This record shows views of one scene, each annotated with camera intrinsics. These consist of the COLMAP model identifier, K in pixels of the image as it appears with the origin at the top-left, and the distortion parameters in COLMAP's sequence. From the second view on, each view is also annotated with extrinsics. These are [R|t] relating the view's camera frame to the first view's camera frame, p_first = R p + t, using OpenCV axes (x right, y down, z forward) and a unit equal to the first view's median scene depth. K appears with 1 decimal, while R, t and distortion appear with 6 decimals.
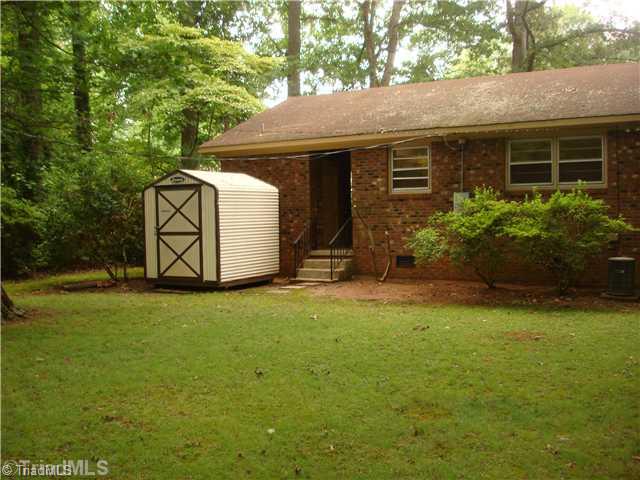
lens RADIAL K [[738.6, 0, 320.0], [0, 738.6, 240.0], [0, 0, 1]] dist [-0.037010, -0.014729]
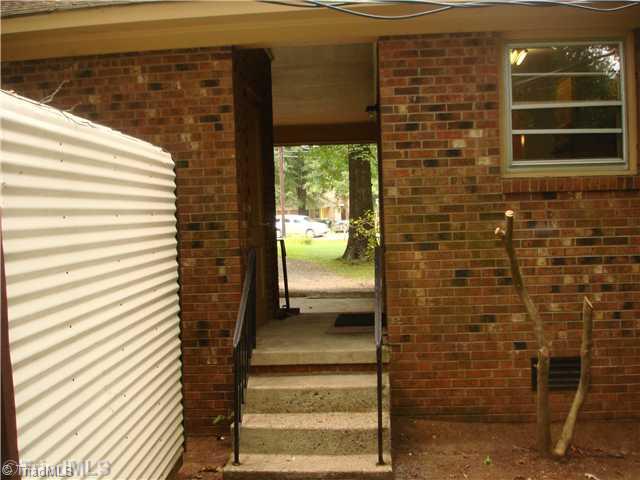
lens RADIAL K [[738.6, 0, 320.0], [0, 738.6, 240.0], [0, 0, 1]] dist [-0.037010, -0.014729]
pose [[0.903081, -0.022160, 0.428898, -0.127588], [0.025899, 0.999660, -0.002883, -0.034437], [-0.428689, 0.013712, 0.903348, 0.728817]]
